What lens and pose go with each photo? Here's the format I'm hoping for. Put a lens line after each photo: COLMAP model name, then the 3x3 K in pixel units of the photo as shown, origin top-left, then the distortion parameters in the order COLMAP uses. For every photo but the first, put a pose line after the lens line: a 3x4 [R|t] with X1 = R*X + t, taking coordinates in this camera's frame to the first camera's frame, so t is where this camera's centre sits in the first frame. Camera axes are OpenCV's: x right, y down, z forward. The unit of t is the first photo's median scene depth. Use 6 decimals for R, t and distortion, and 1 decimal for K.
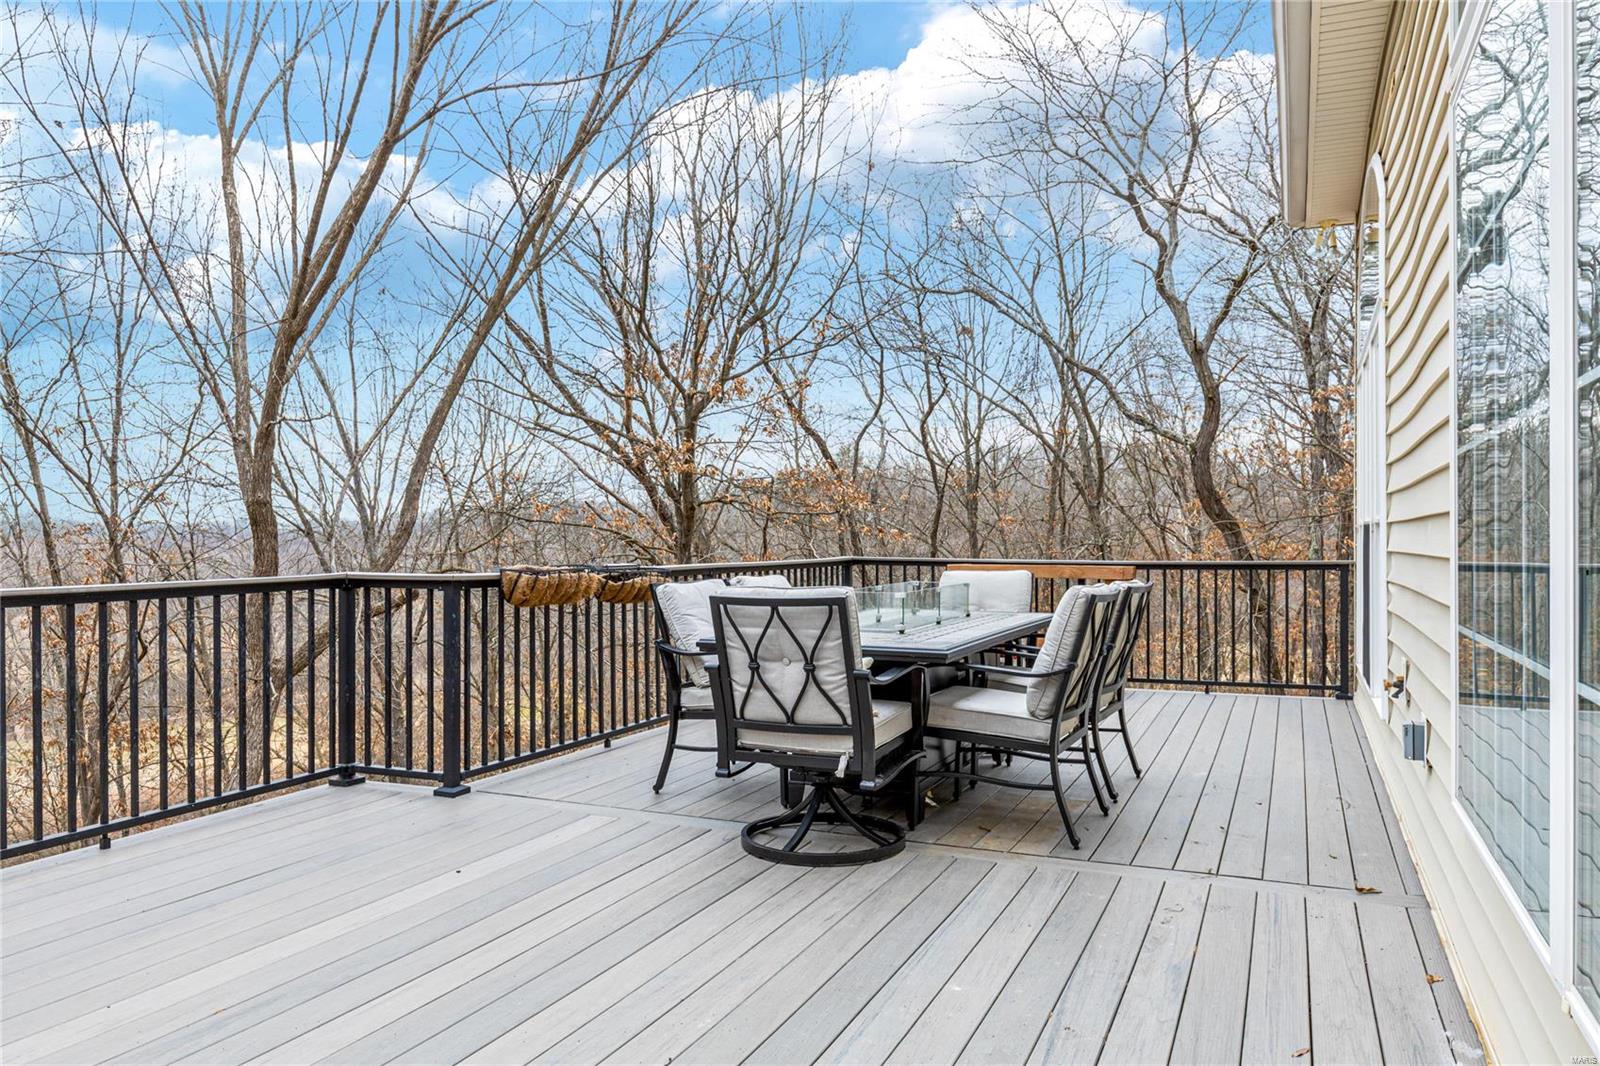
lens RADIAL K [[1140.3, 0, 800.0], [0, 1140.3, 533.0], [0, 0, 1]] dist [0.010833, -0.000517]
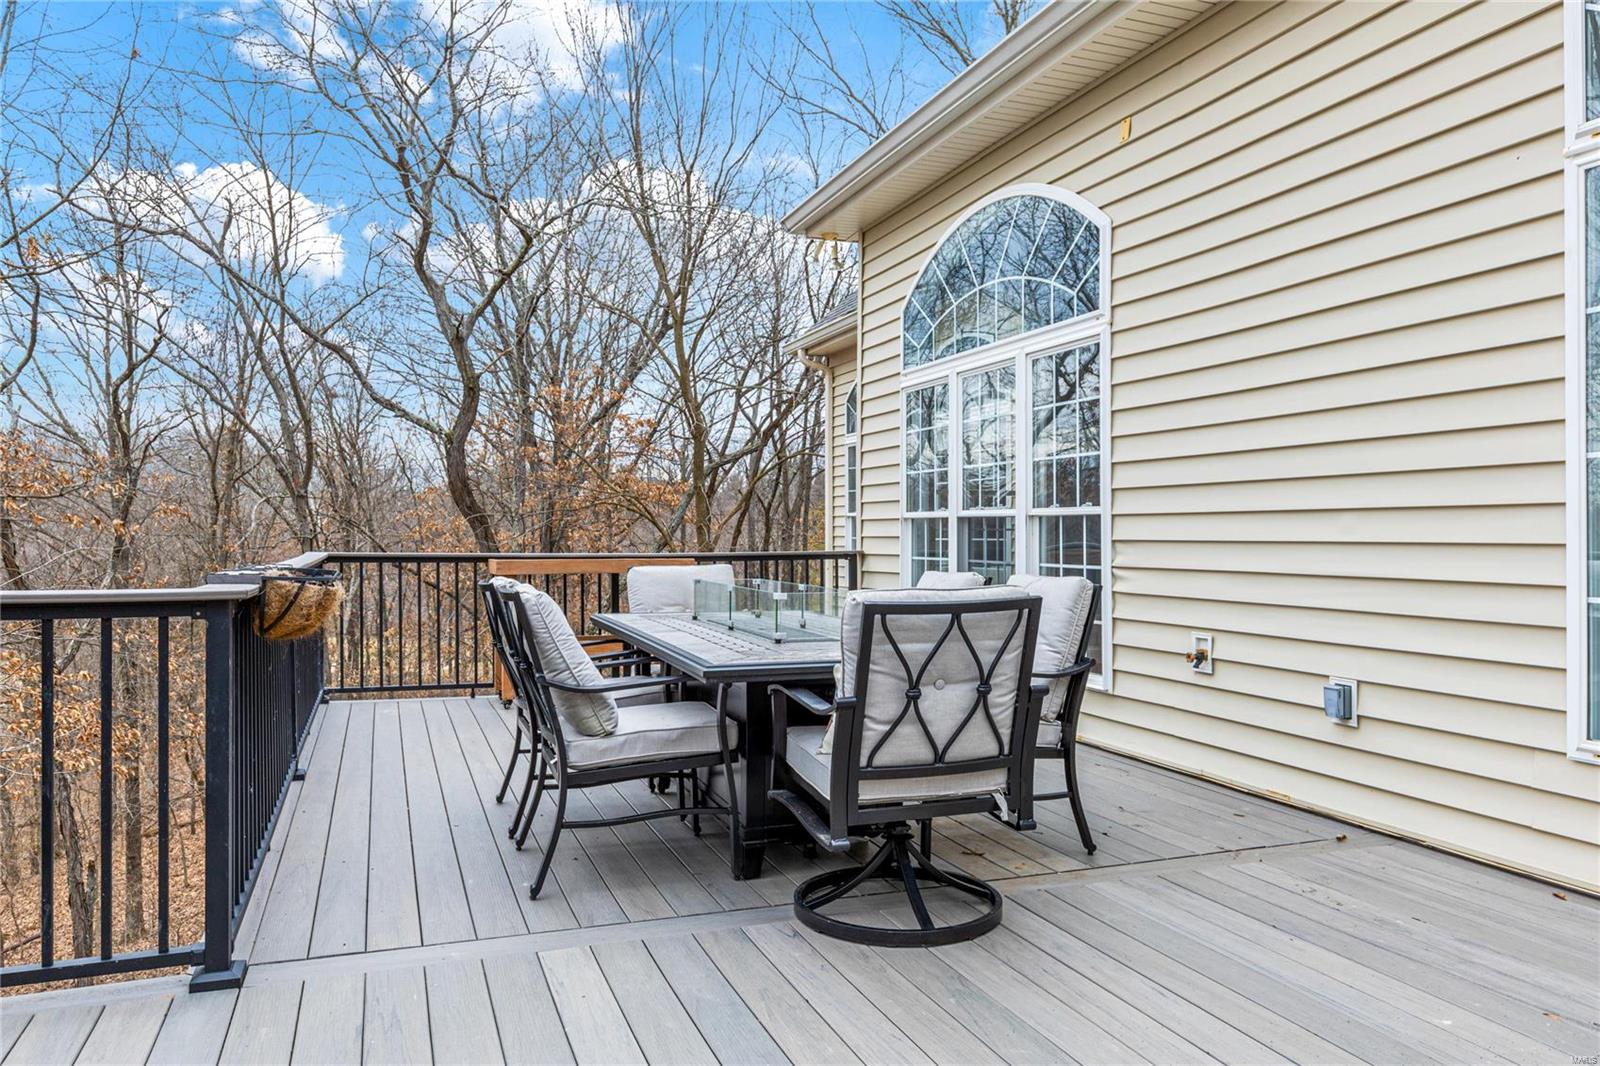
lens RADIAL K [[1140.3, 0, 800.0], [0, 1140.3, 533.0], [0, 0, 1]] dist [0.010833, -0.000517]
pose [[0.722539, 0.000091, 0.691331, -0.603880], [-0.003915, 0.999984, 0.003960, 0.007033], [-0.691320, -0.005568, 0.722528, 0.495134]]
